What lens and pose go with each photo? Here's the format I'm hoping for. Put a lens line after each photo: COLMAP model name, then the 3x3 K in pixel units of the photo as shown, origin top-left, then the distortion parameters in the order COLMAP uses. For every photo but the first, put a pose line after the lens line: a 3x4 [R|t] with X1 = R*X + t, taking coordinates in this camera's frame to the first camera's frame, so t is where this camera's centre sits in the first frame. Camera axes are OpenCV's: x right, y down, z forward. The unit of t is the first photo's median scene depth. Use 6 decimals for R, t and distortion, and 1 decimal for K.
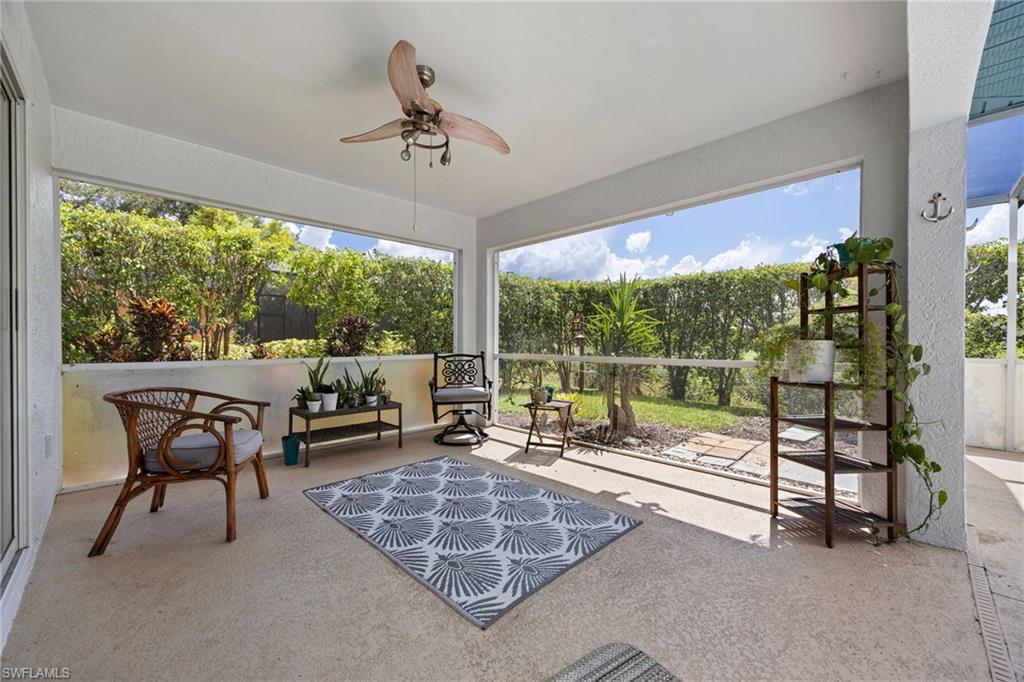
lens RADIAL K [[408.4, 0, 515.2], [0, 408.4, 342.3], [0, 0, 1]] dist [0.004023, 0.000296]
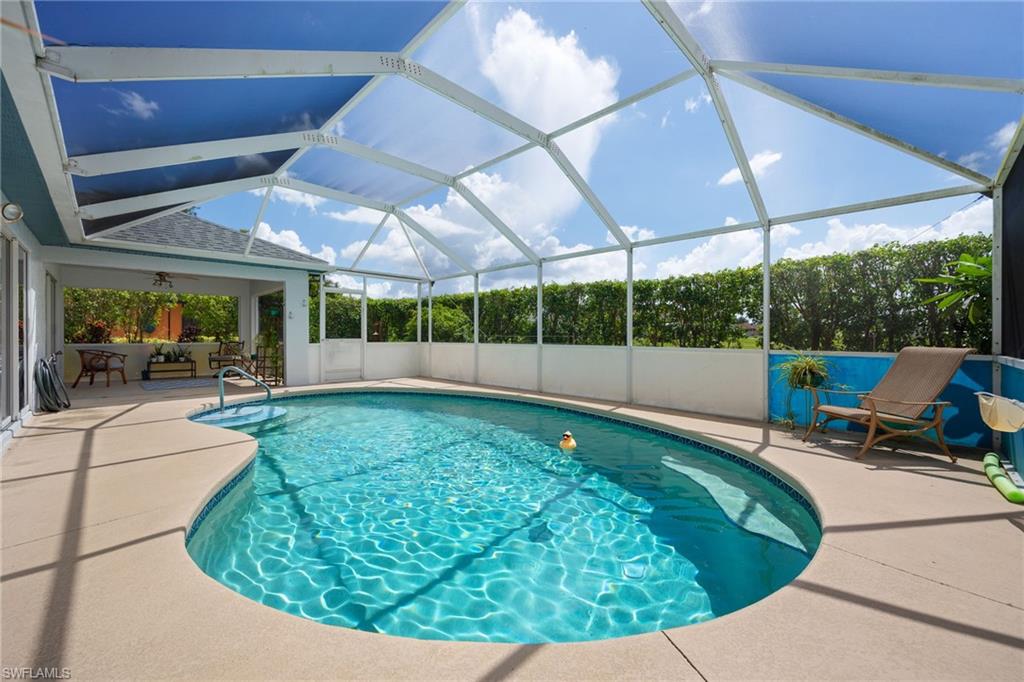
lens RADIAL K [[408.4, 0, 515.1], [0, 408.4, 335.6], [0, 0, 1]] dist [0.004023, 0.000296]
pose [[0.999940, 0.000926, 0.010935, 1.937333], [-0.000864, 0.999984, -0.005658, 0.002386], [-0.010940, 0.005649, 0.999924, -1.825363]]
